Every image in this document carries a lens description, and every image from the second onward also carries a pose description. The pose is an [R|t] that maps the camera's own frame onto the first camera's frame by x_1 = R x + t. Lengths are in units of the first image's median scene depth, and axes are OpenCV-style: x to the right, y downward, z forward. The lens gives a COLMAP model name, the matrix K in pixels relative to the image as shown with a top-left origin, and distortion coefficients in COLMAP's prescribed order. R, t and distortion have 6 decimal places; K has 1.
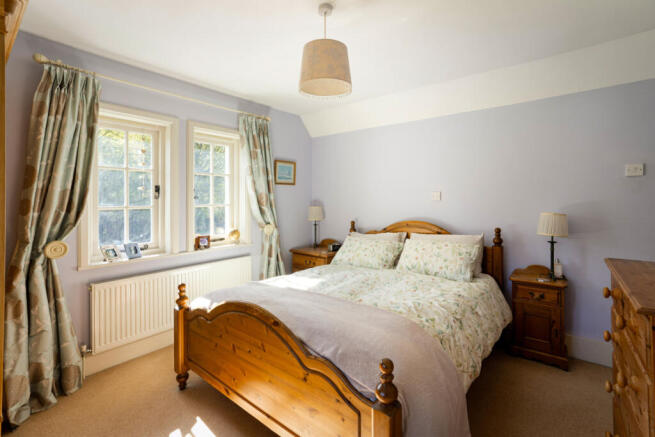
lens RADIAL K [[303.4, 0, 329.5], [0, 303.4, 196.3], [0, 0, 1]] dist [-0.000802, -0.000080]
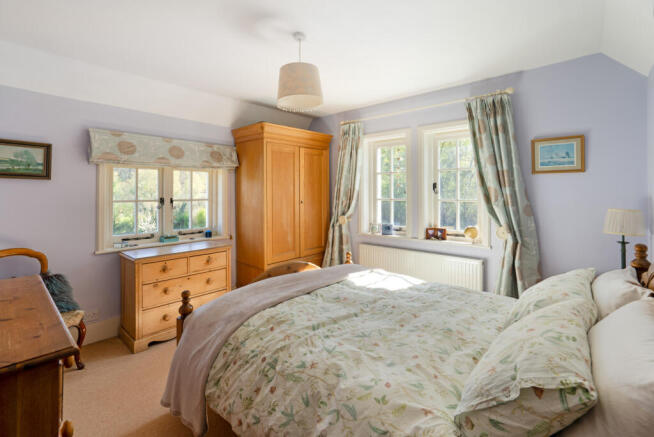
lens RADIAL K [[303.0, 0, 329.0], [0, 303.0, 196.4], [0, 0, 1]] dist [-0.000802, -0.000080]
pose [[-0.041066, 0.008124, -0.999123, 0.613220], [0.006037, 0.999951, 0.007883, 0.005875], [0.999138, -0.005708, -0.041113, 0.590556]]
